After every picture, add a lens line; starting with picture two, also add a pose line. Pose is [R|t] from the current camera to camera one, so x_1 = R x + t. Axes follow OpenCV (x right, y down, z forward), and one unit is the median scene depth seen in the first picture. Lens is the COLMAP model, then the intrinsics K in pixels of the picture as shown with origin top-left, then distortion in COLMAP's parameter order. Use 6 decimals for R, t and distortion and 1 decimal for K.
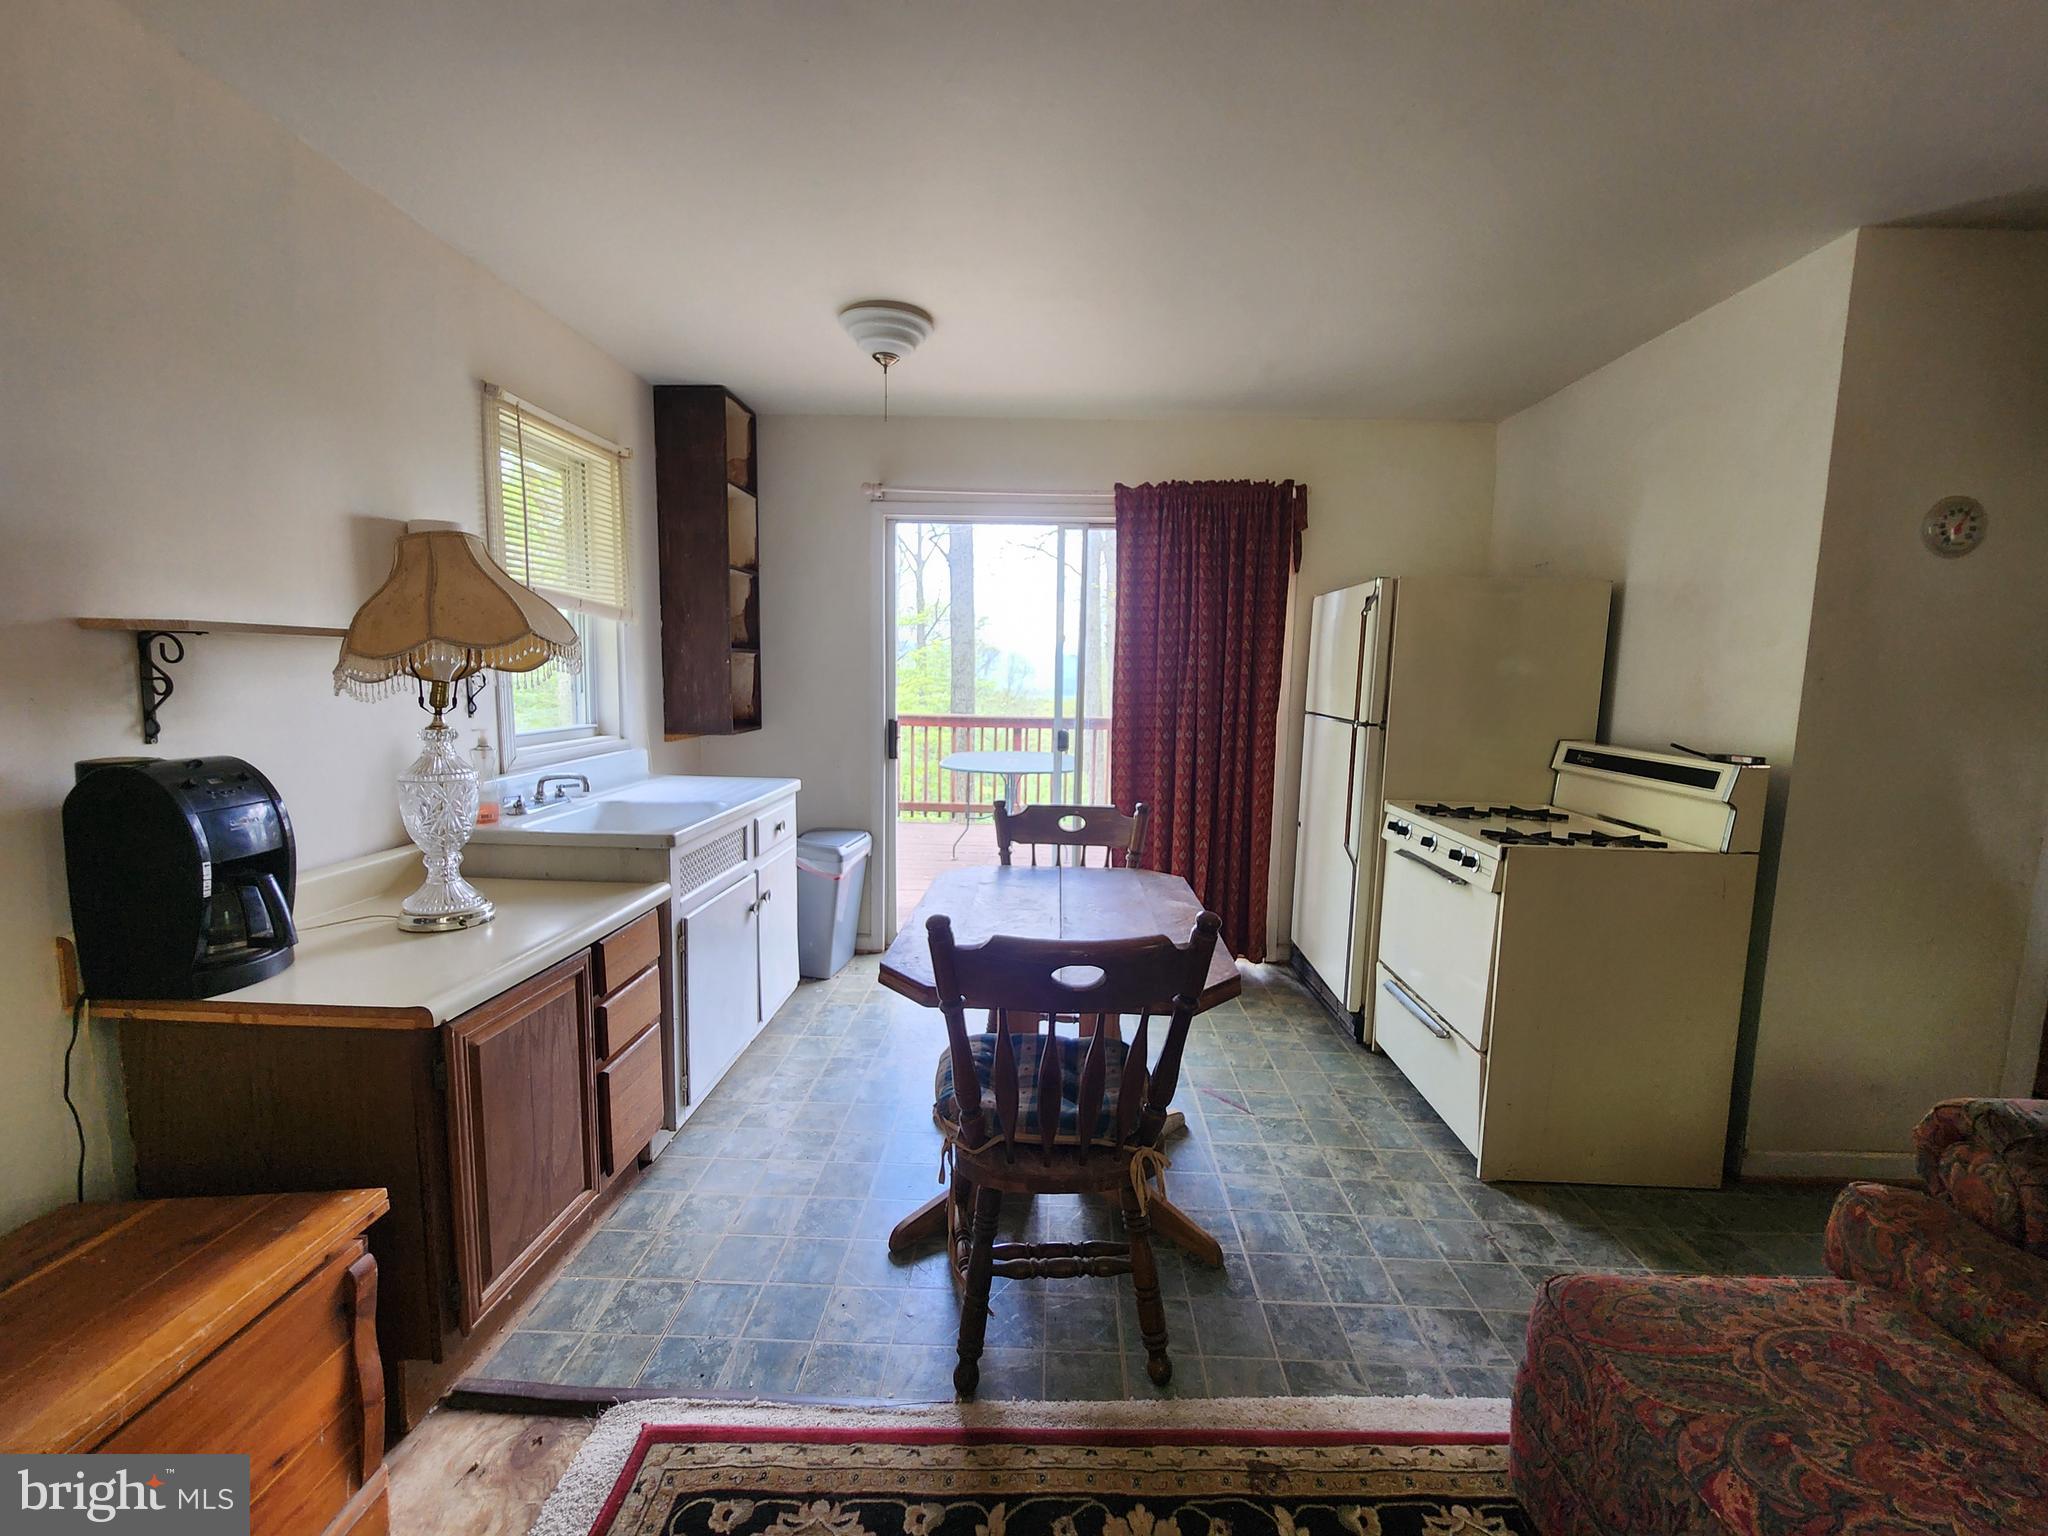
lens RADIAL K [[850.7, 0, 1021.1], [0, 850.7, 762.7], [0, 0, 1]] dist [-0.001680, -0.000168]
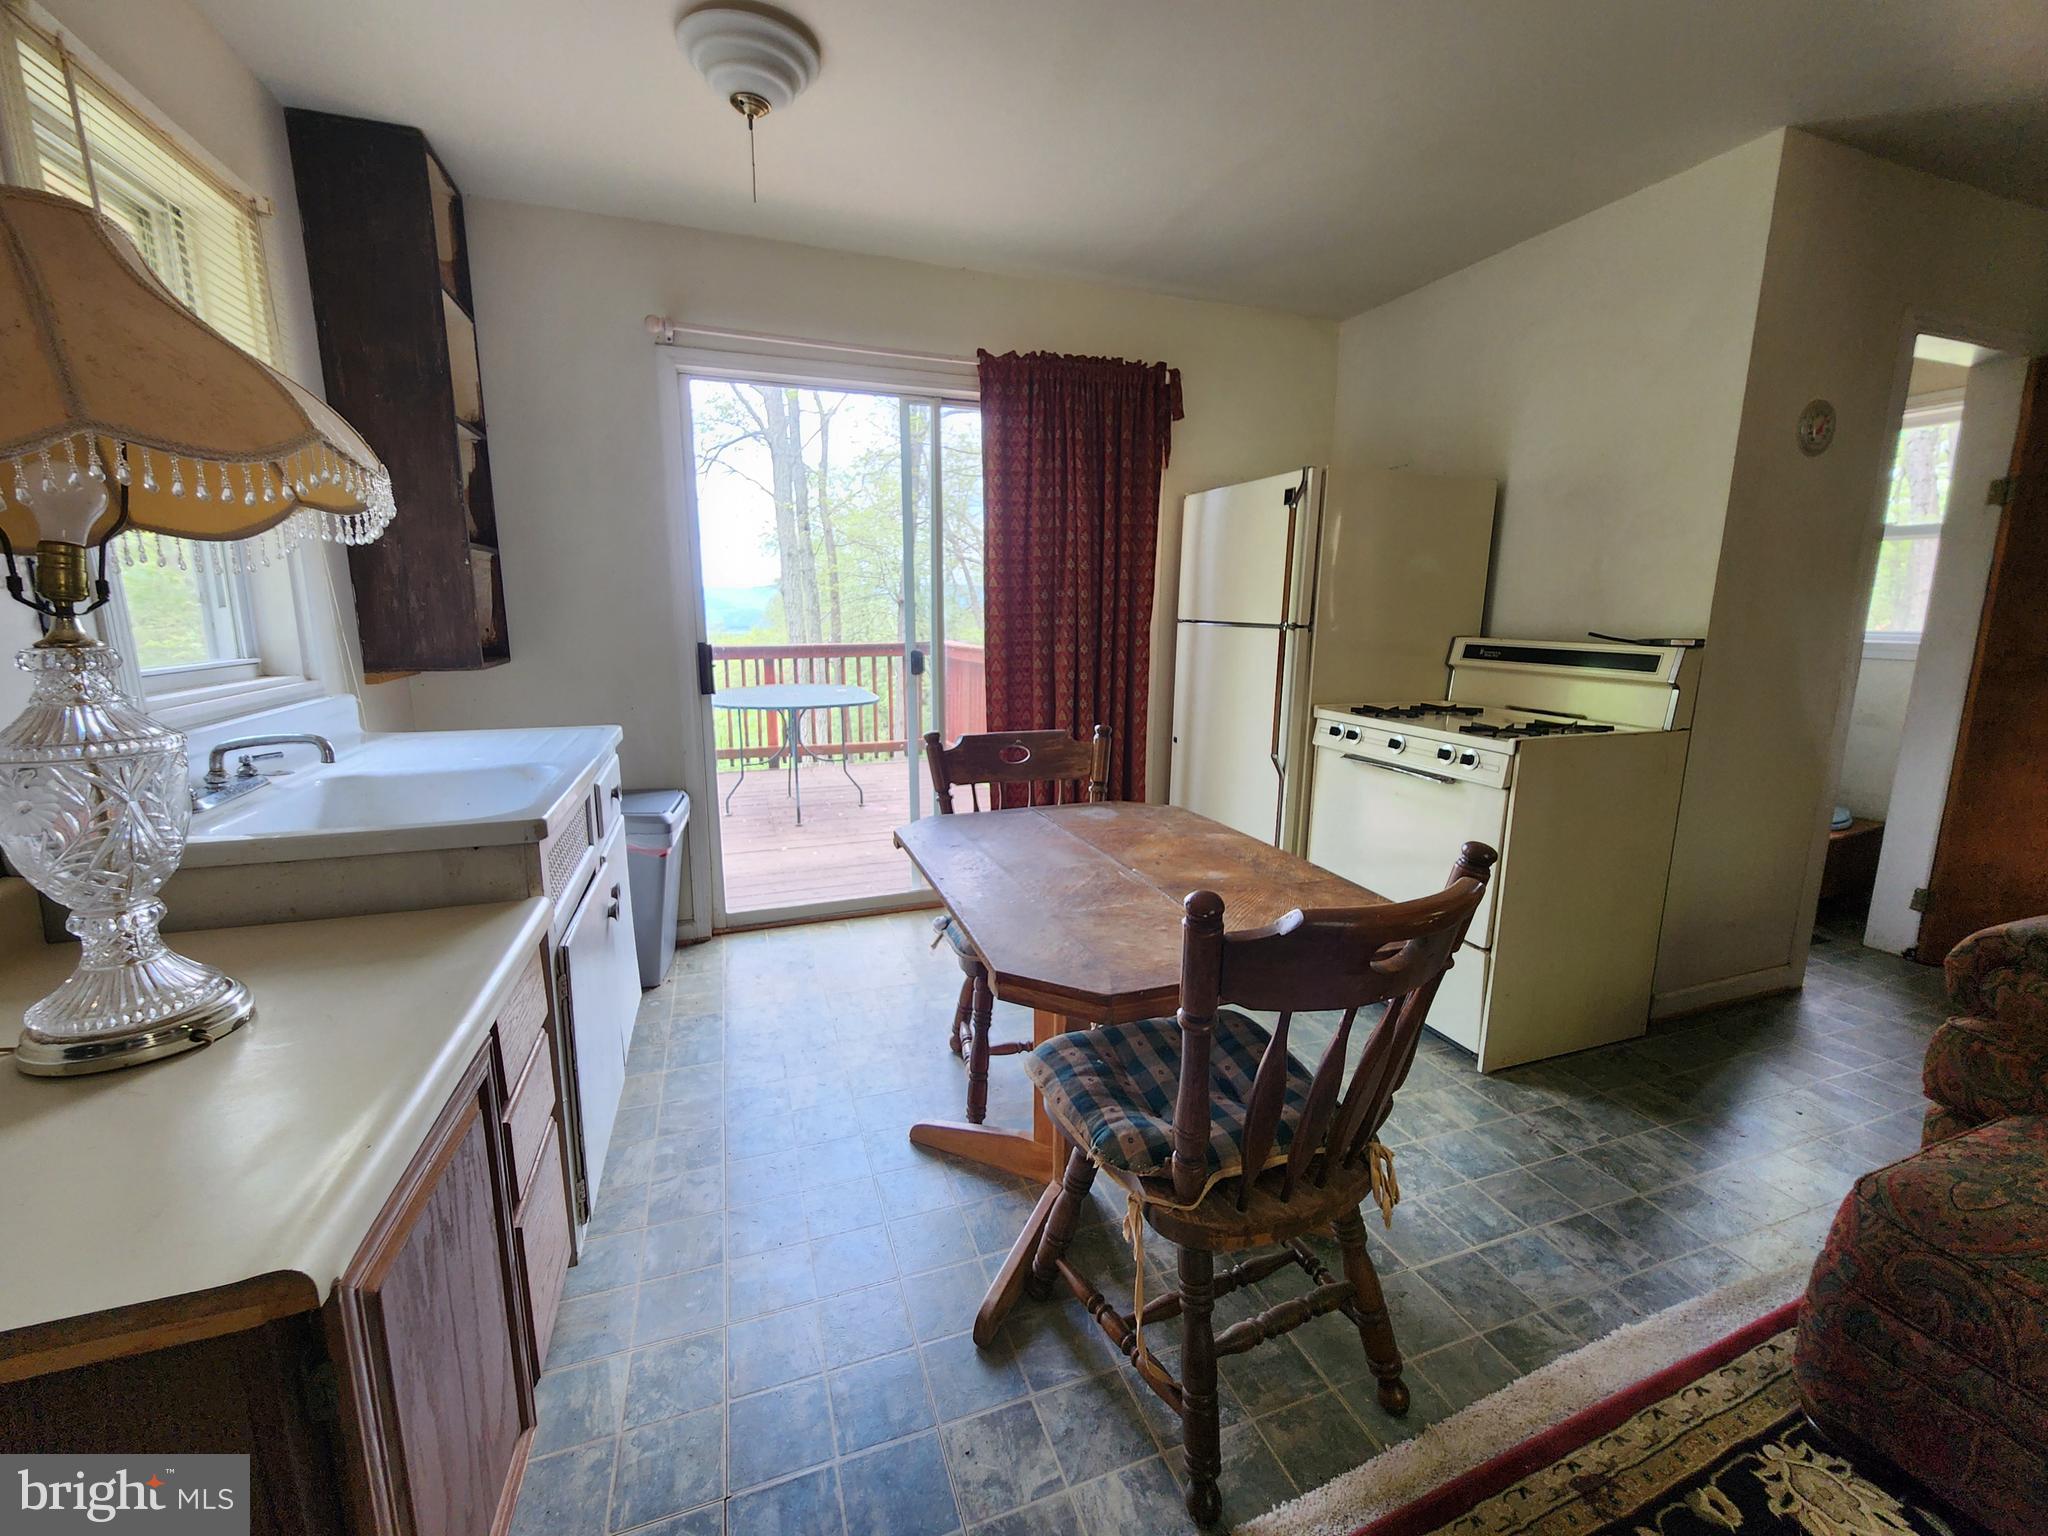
lens RADIAL K [[850.7, 0, 1021.1], [0, 850.7, 762.7], [0, 0, 1]] dist [-0.001680, -0.000168]
pose [[0.926359, -0.081839, 0.367642, -0.241951], [0.052986, 0.994717, 0.087920, 0.006611], [-0.372895, -0.061965, 0.925802, 0.234662]]
